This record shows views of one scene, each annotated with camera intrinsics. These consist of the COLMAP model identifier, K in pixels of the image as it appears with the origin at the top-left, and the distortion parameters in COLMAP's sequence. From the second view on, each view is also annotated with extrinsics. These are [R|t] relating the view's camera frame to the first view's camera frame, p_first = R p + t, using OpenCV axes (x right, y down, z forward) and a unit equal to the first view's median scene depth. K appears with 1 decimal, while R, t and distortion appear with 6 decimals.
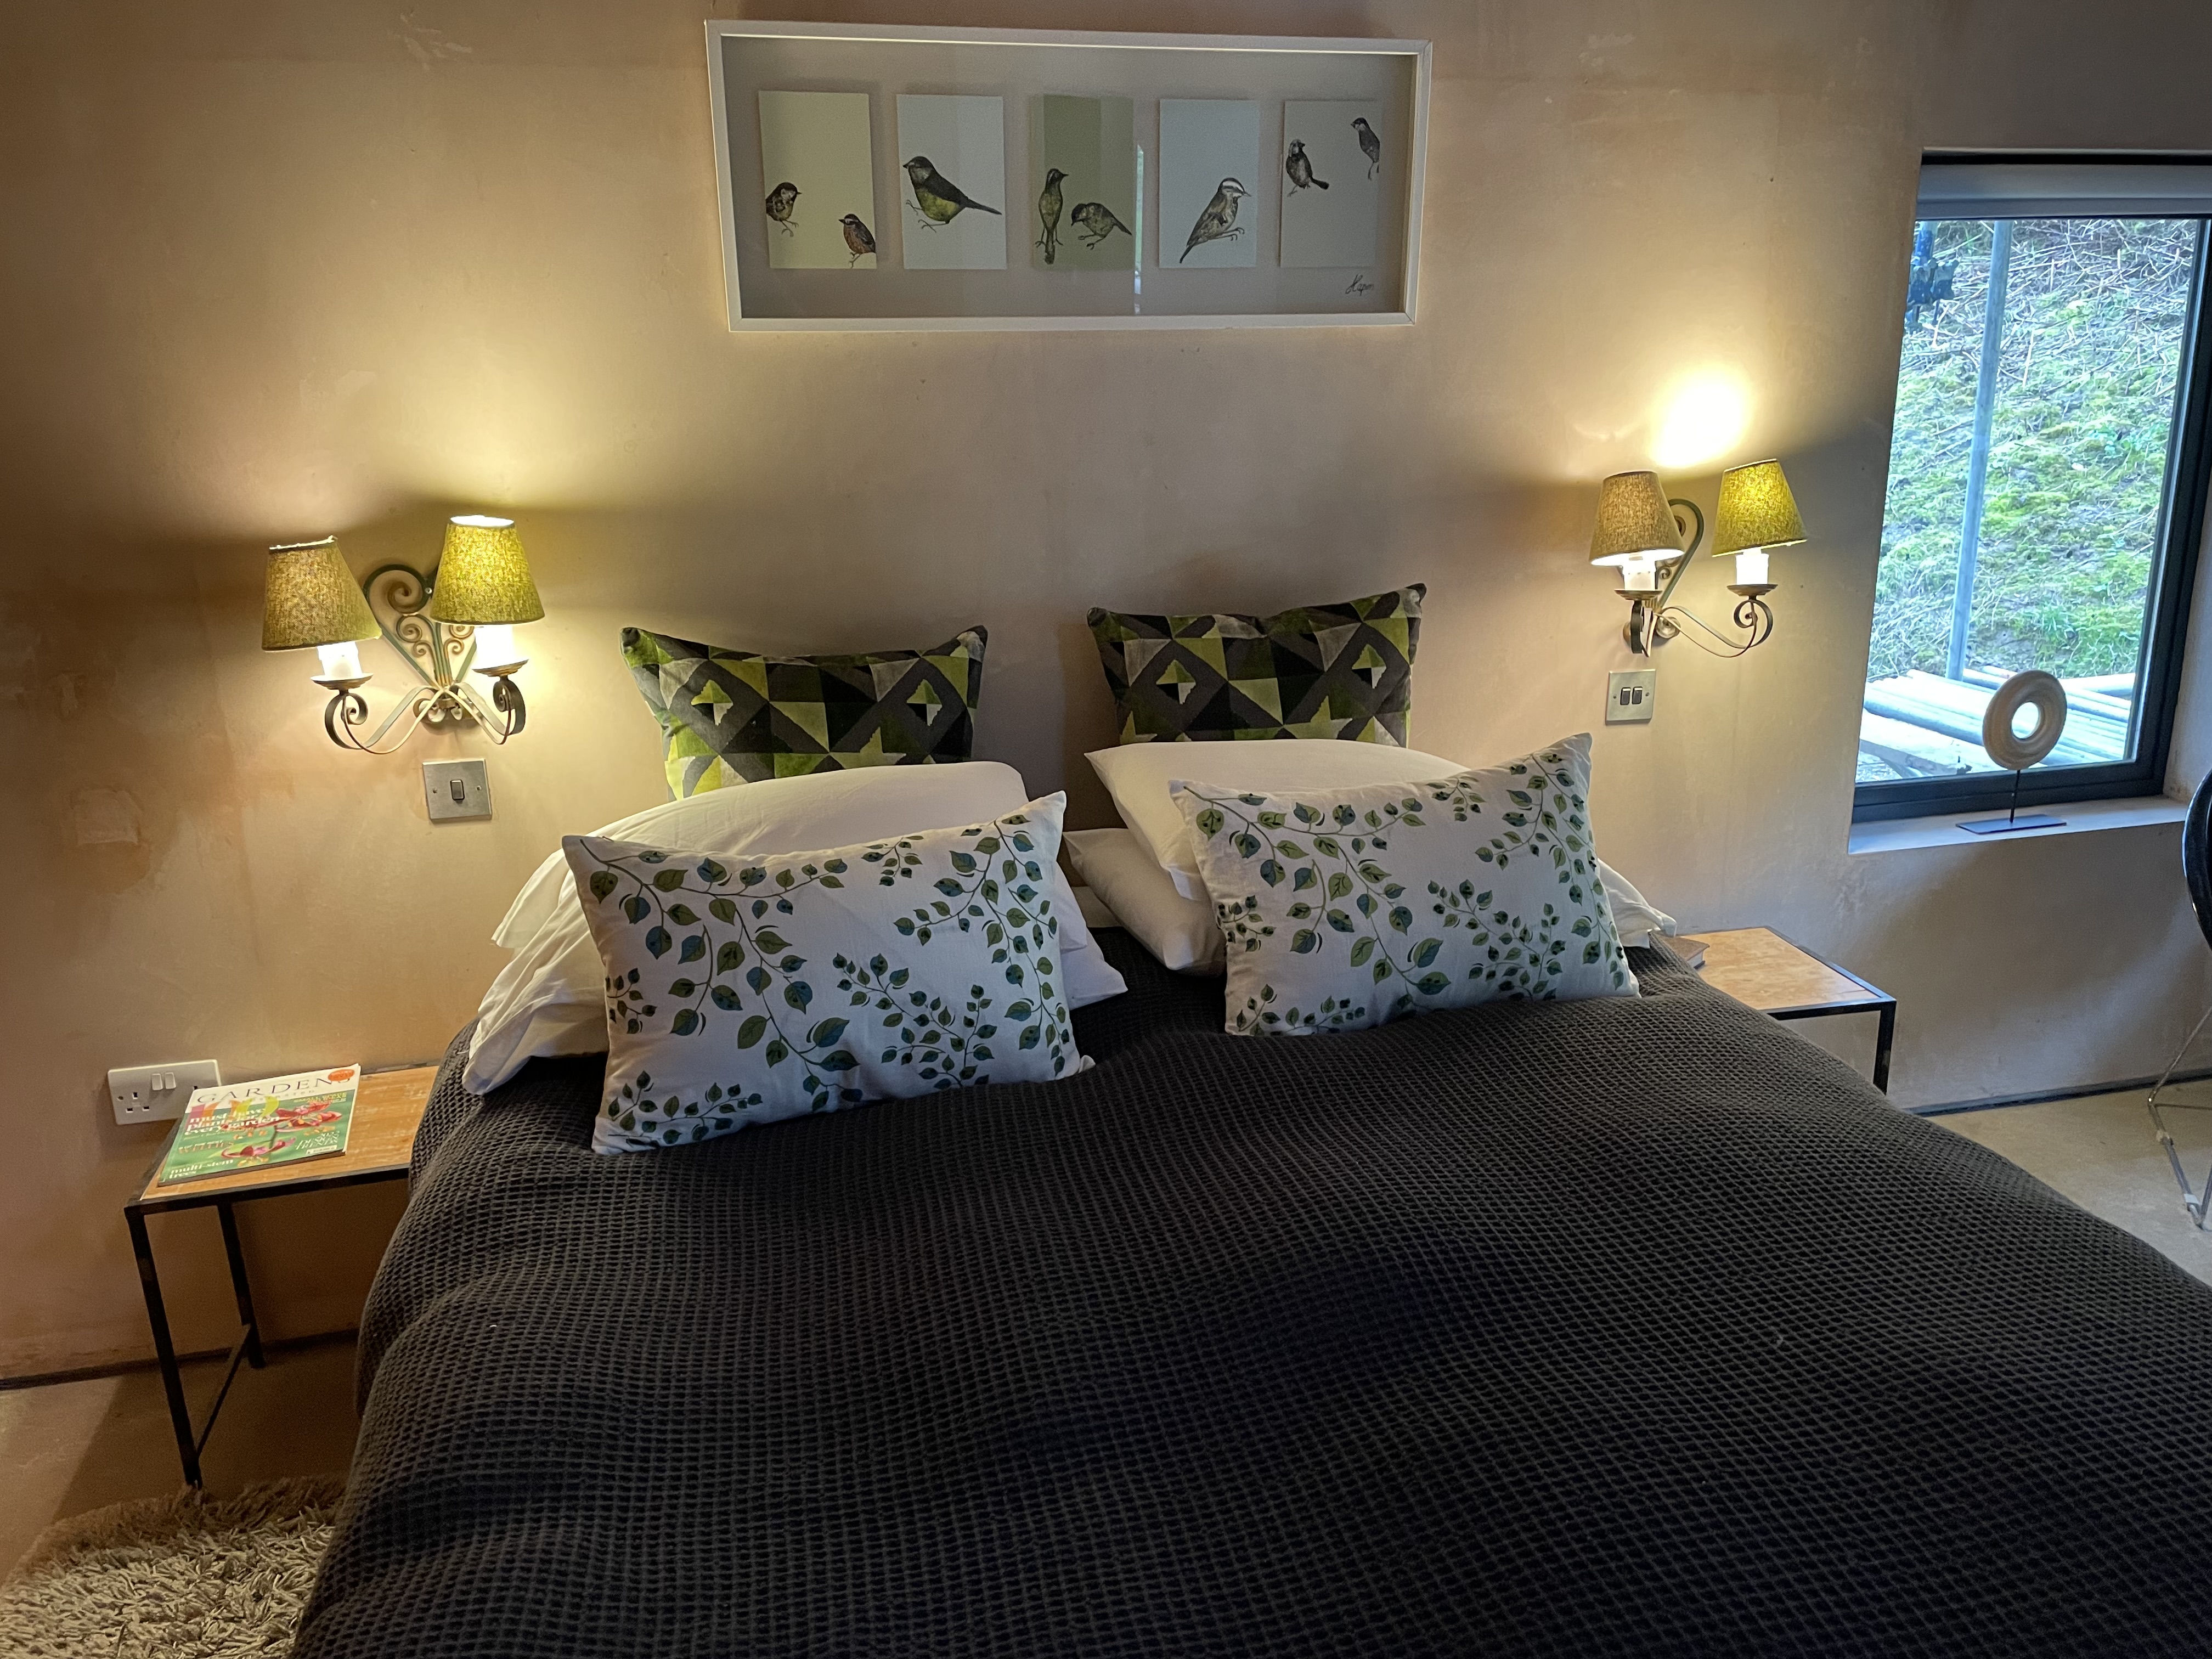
lens RADIAL K [[1701.5, 0, 1108.2], [0, 1701.5, 824.7], [0, 0, 1]] dist [0.051206, 0.000429]
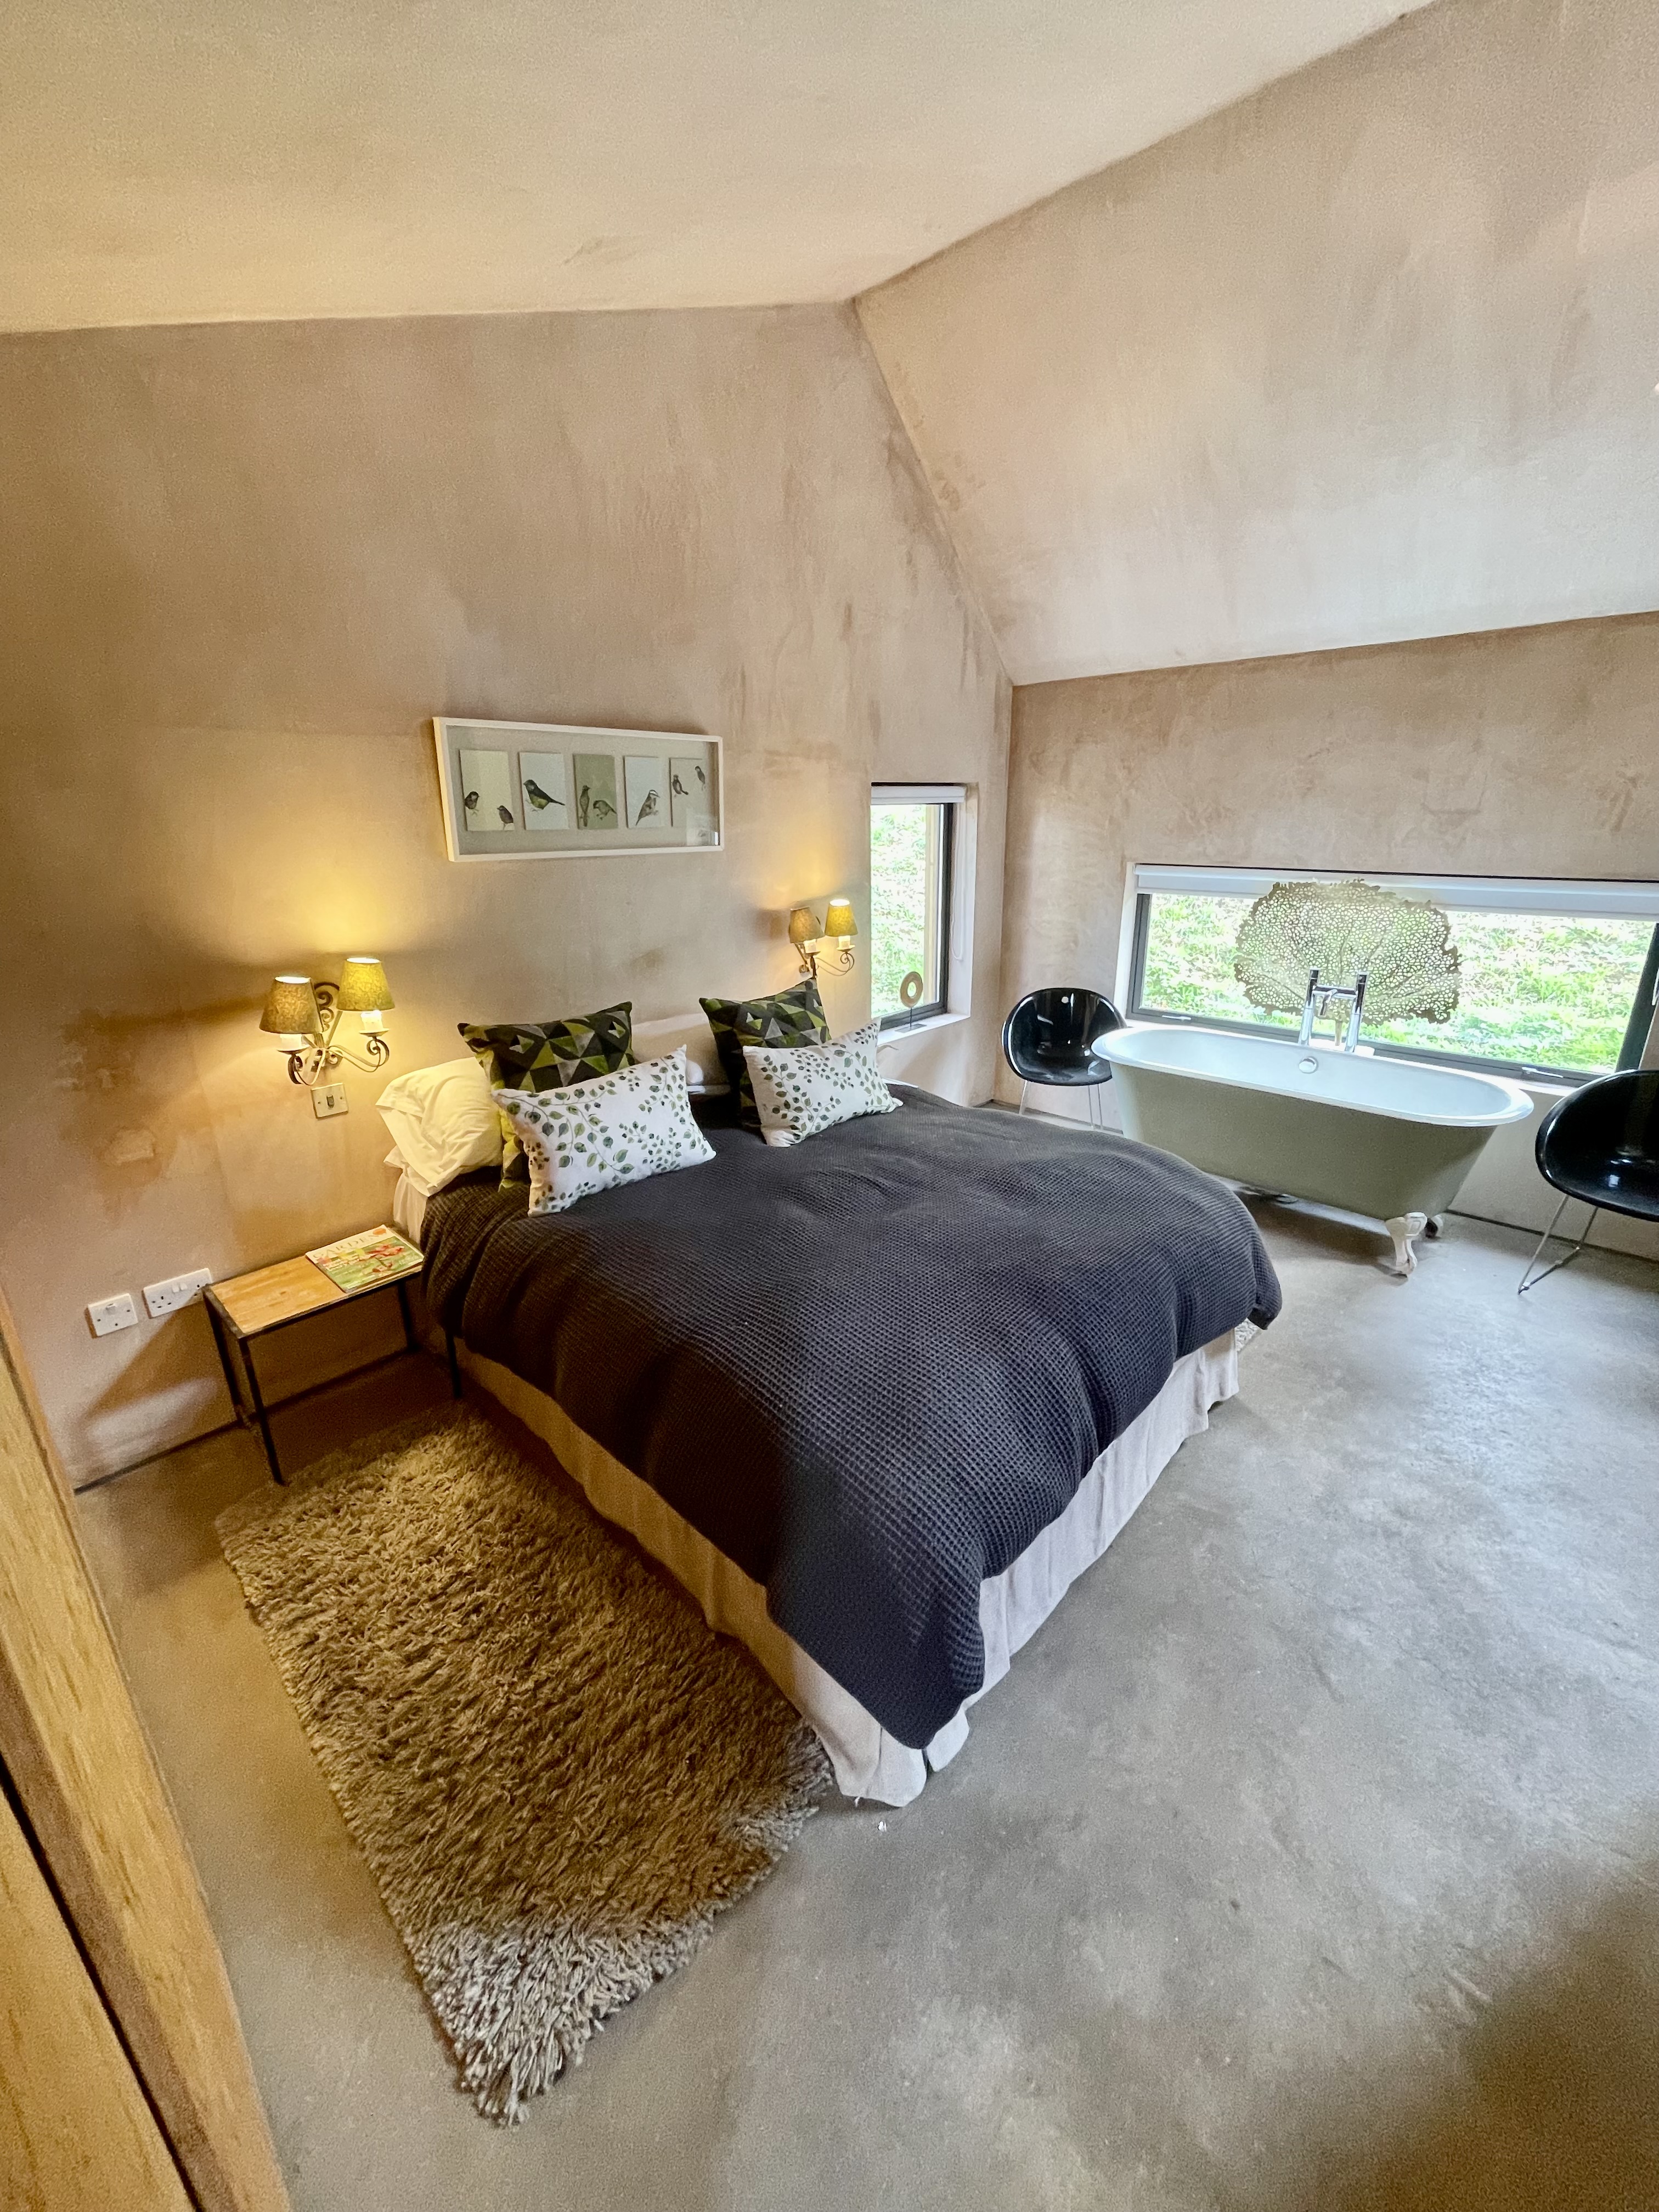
lens RADIAL K [[874.3, 0, 826.6], [0, 874.3, 1102.2], [0, 0, 1]] dist [0.000651, 0.000030]
pose [[0.848722, -0.171939, 0.500108, -0.403233], [0.175265, 0.983677, 0.040754, 0.039821], [-0.498953, 0.053062, 0.865003, -0.141706]]
